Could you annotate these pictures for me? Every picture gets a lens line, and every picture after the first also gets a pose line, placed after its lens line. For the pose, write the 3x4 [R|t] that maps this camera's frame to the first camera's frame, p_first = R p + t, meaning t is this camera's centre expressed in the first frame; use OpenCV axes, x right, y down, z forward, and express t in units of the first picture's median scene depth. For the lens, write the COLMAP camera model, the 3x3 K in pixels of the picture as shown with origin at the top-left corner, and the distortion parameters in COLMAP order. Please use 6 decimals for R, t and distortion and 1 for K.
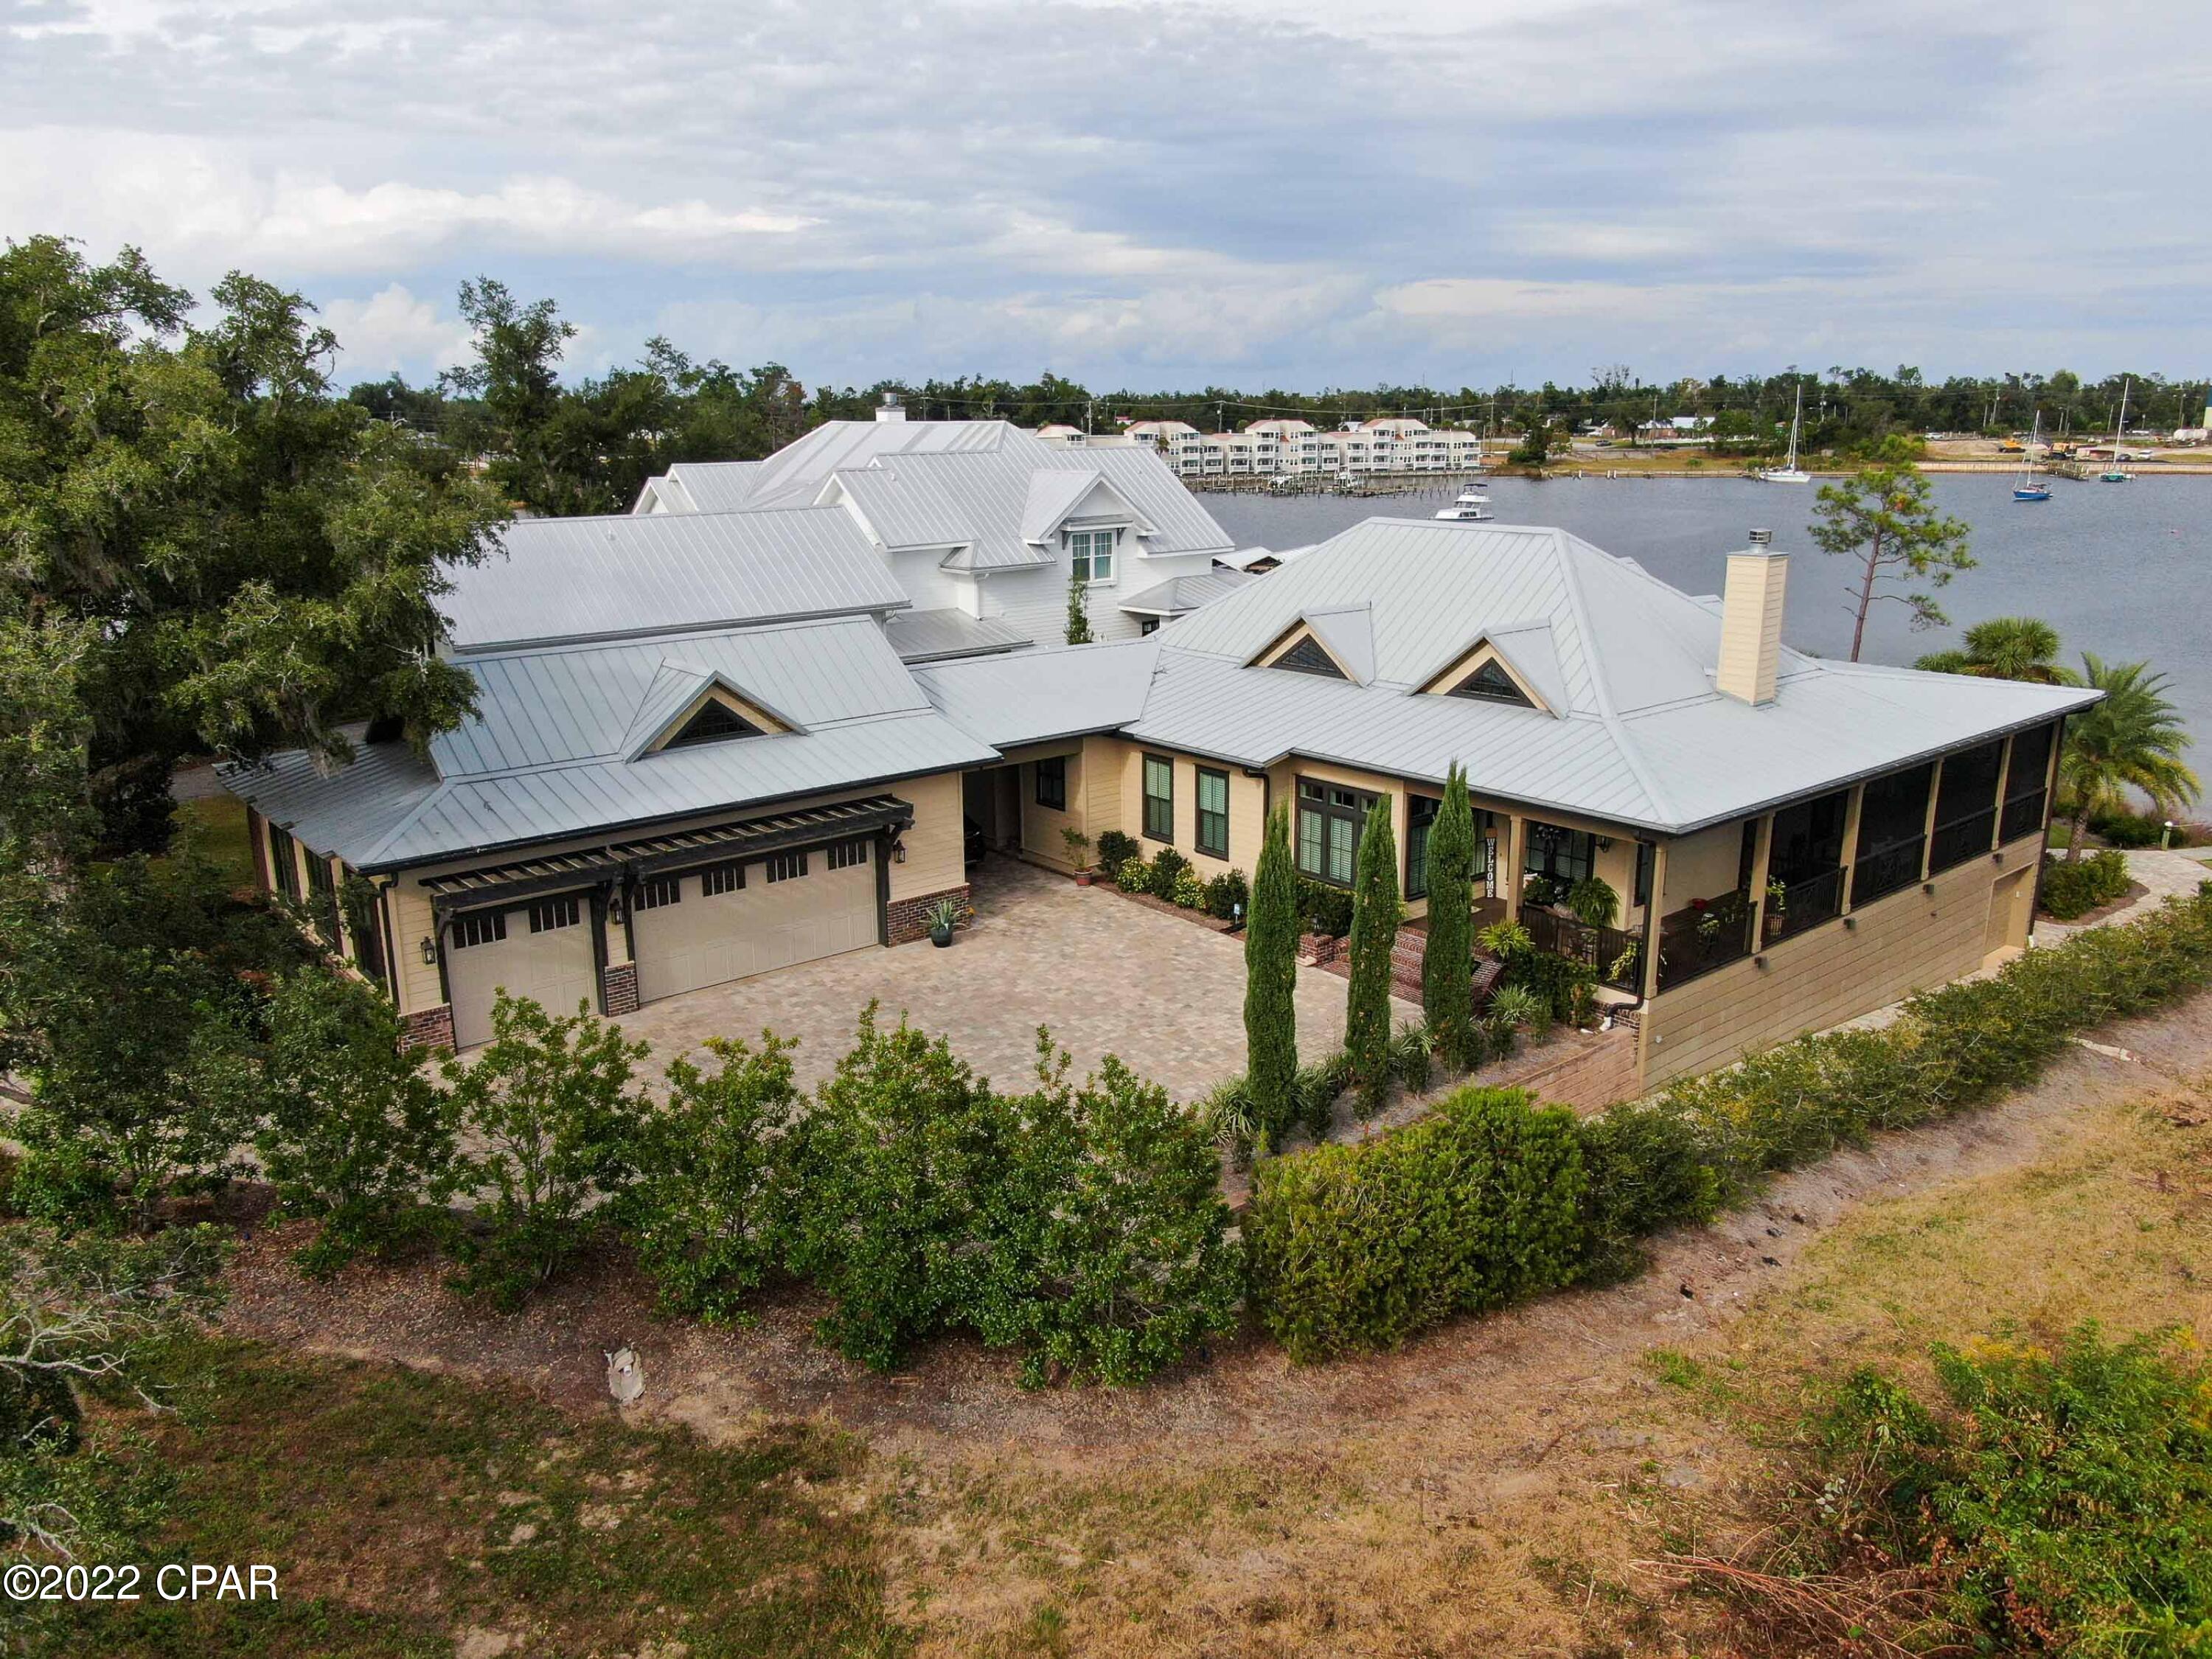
lens RADIAL K [[1600.6, 0, 1107.2], [0, 1600.6, 817.2], [0, 0, 1]] dist [-0.014252, 0.001070]
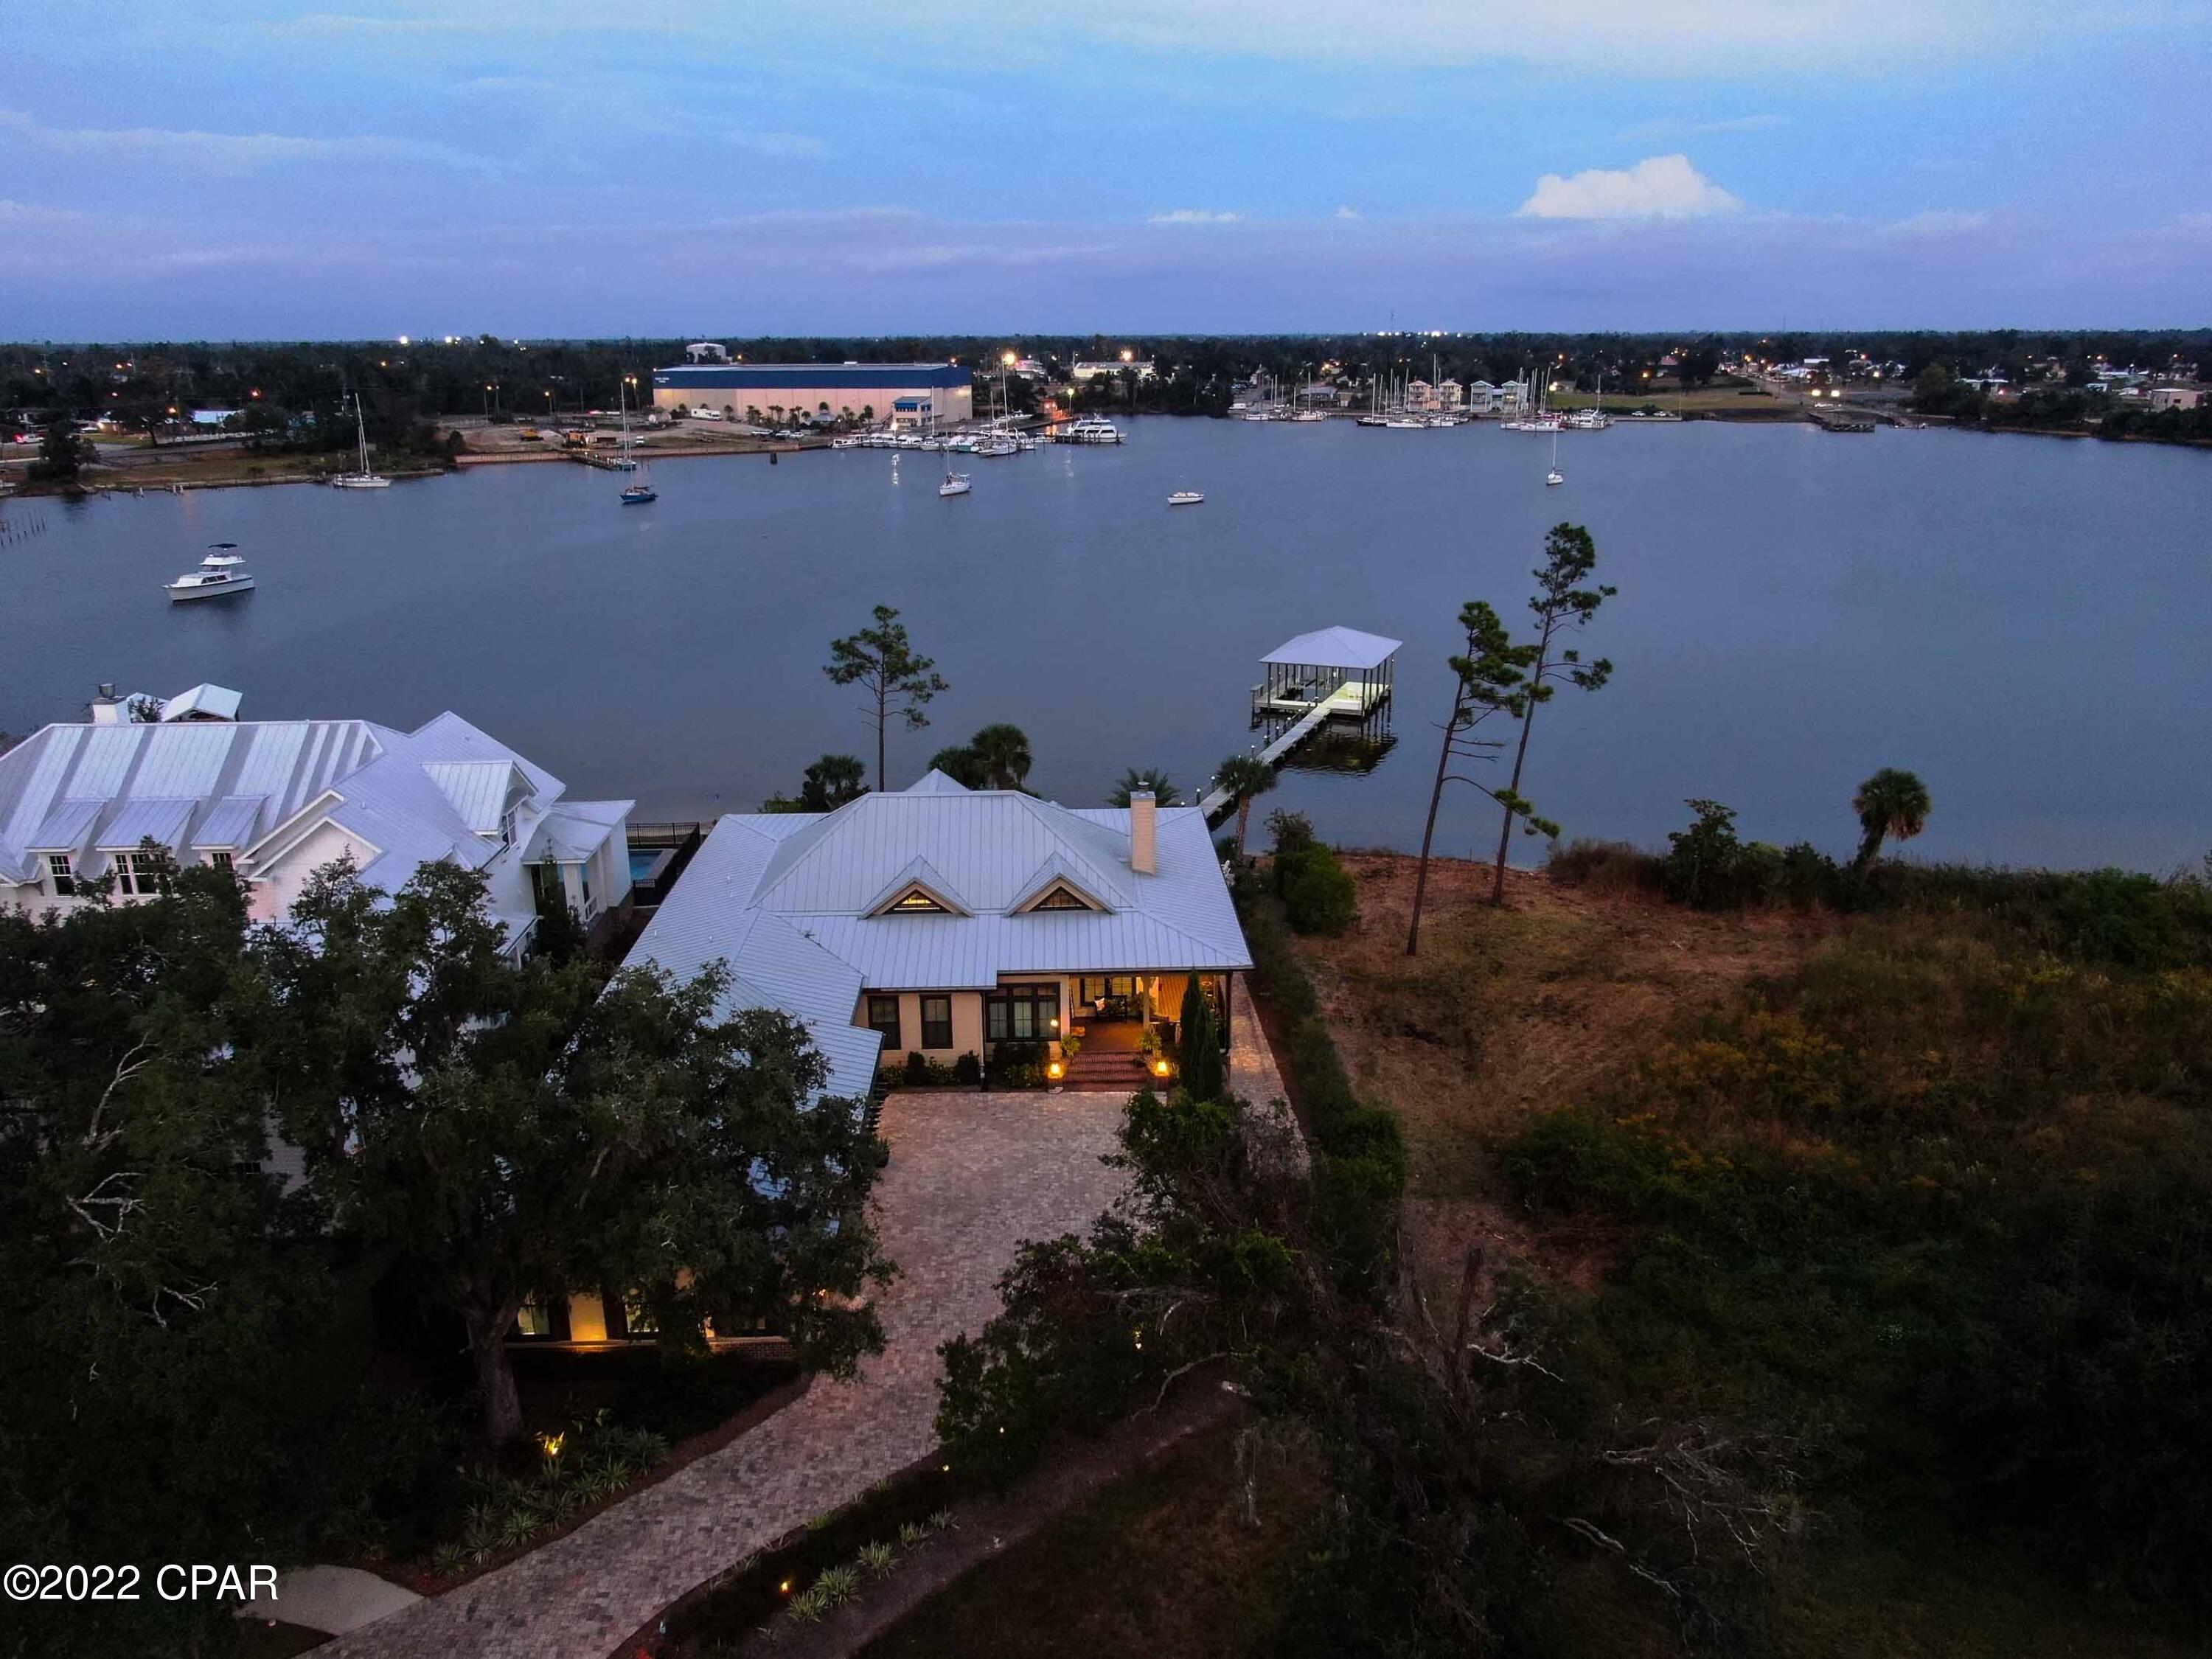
lens RADIAL K [[1600.6, 0, 1107.2], [0, 1600.6, 817.2], [0, 0, 1]] dist [-0.014252, 0.001070]
pose [[0.613029, -0.222972, 0.757944, -1.091977], [0.194080, 0.972453, 0.129104, -0.411272], [-0.765852, 0.067957, 0.639416, -0.162865]]
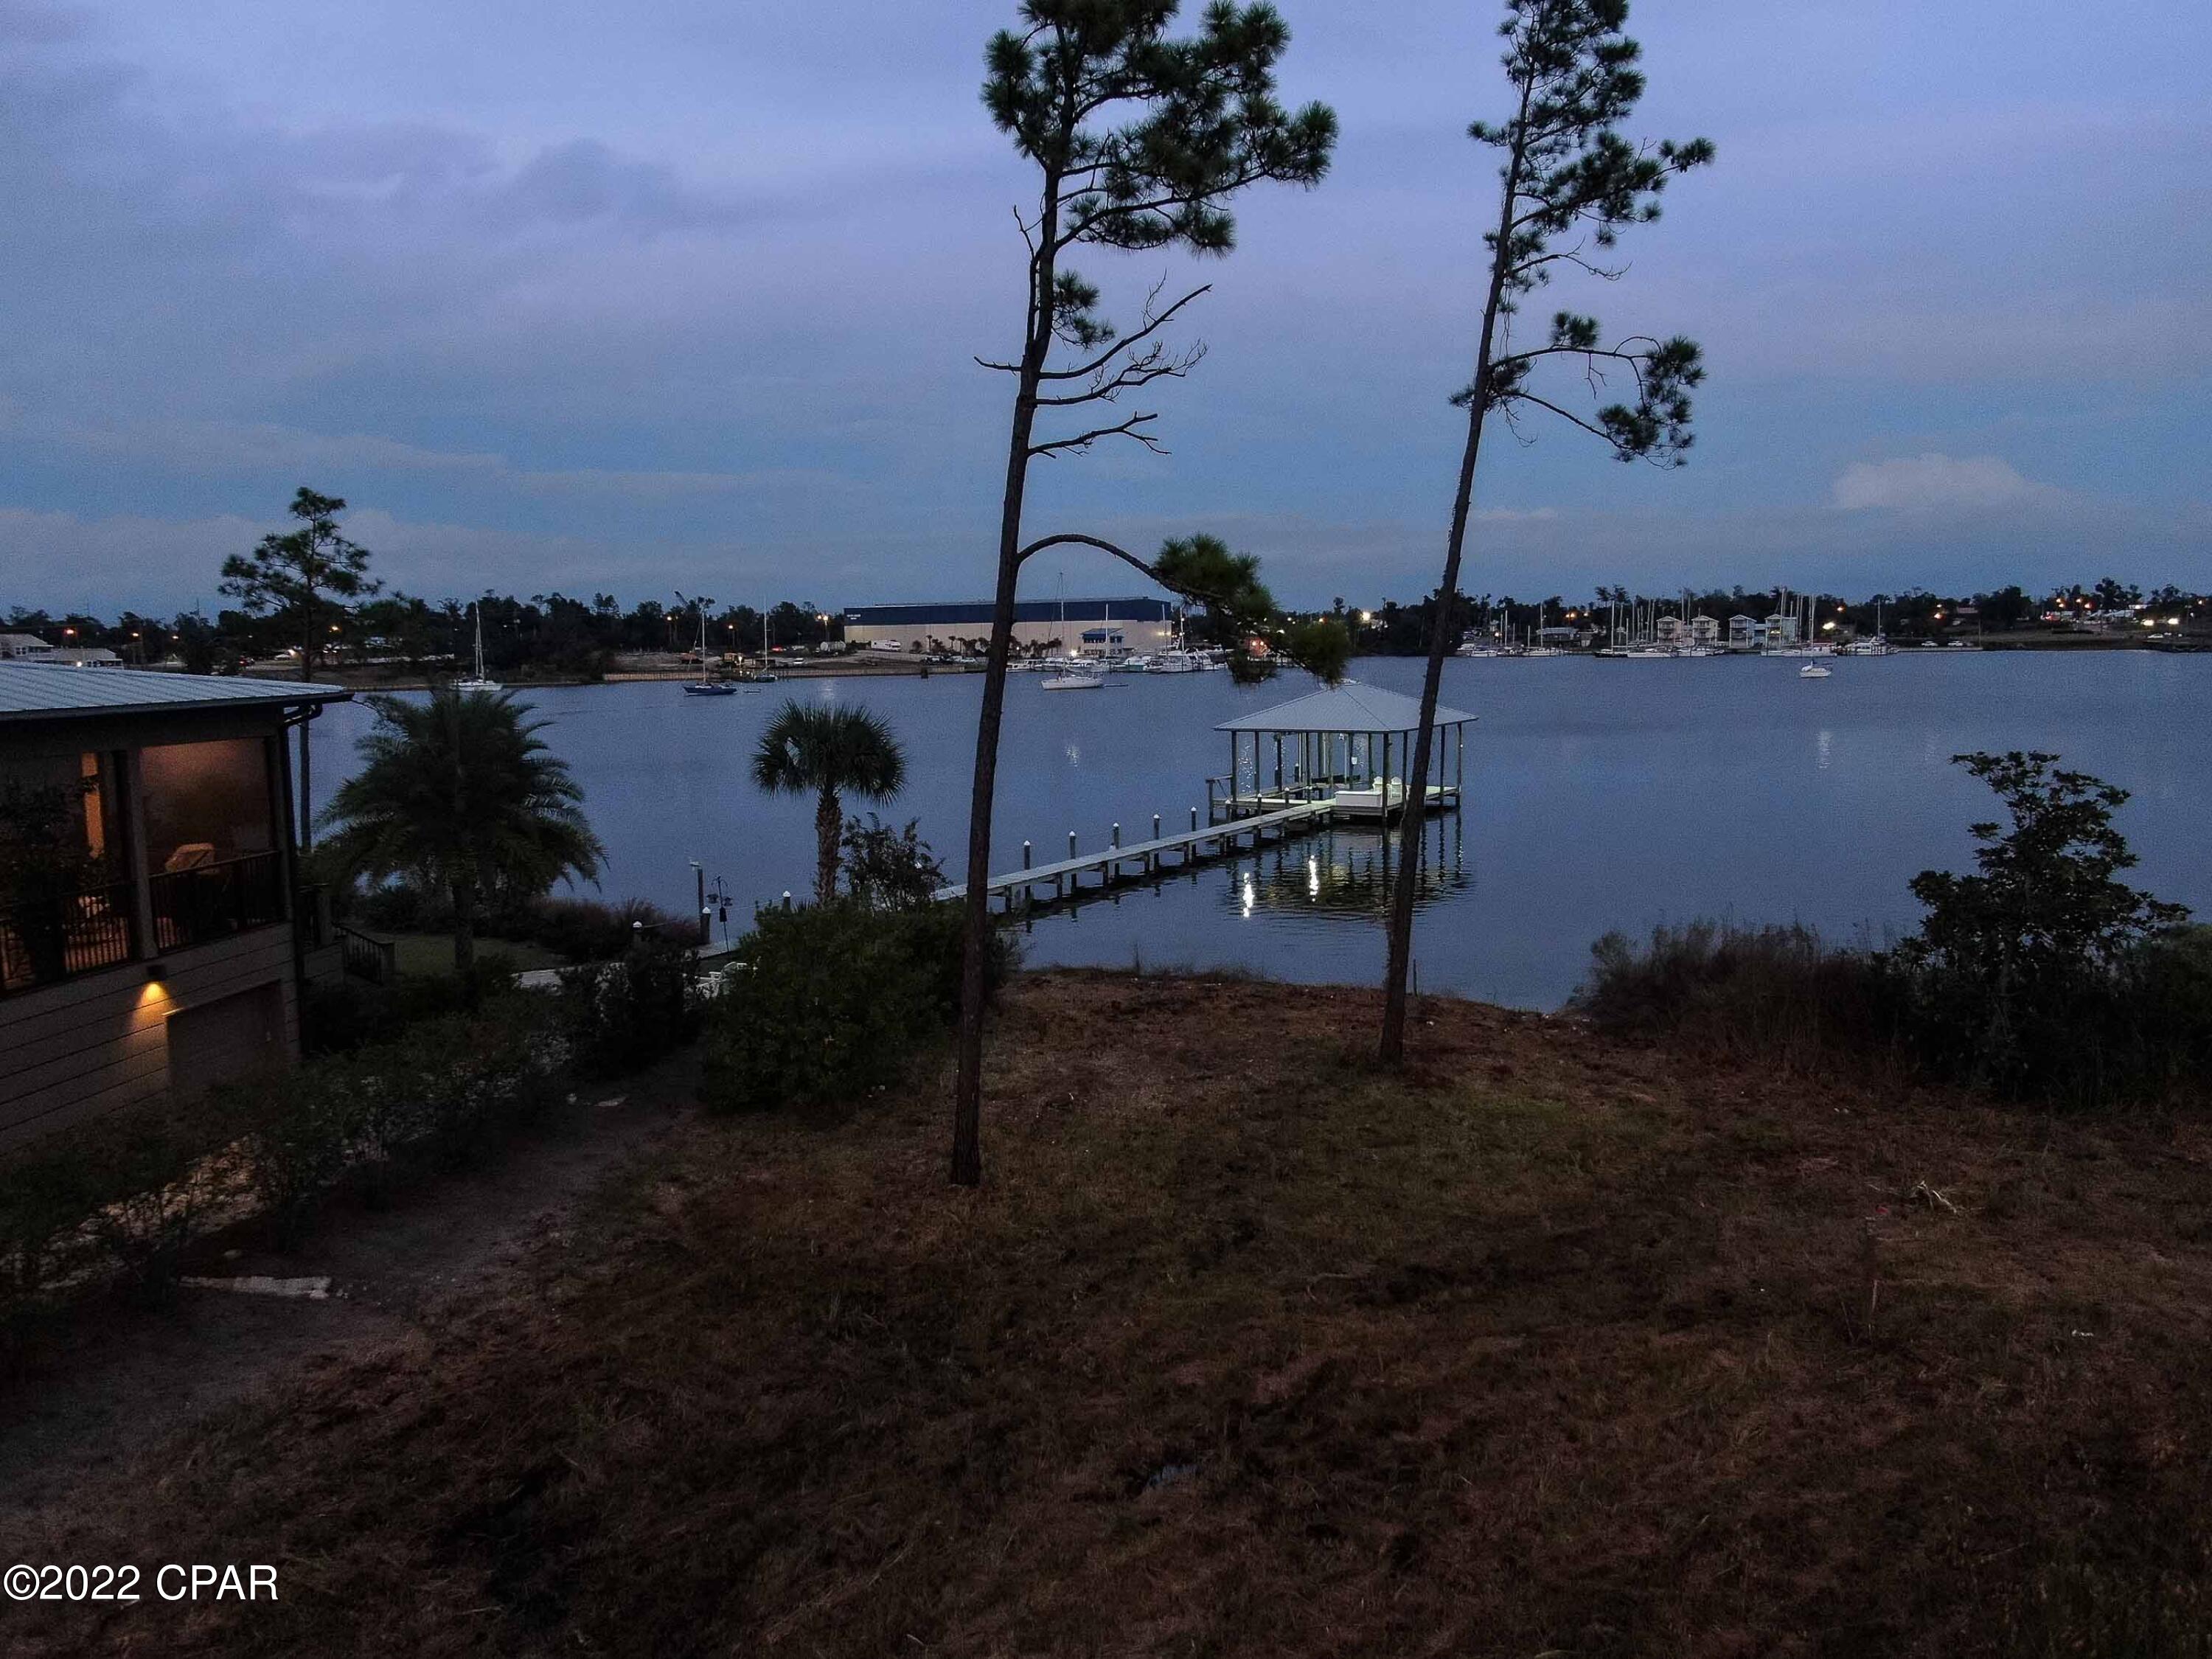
lens RADIAL K [[1587.6, 0, 1114.5], [0, 1587.6, 834.0], [0, 0, 1]] dist [-0.012570, 0.000246]
pose [[0.736200, -0.083866, 0.671548, 0.526928], [0.174200, 0.982339, -0.068292, 0.088094], [-0.653960, 0.167260, 0.737807, 0.441731]]
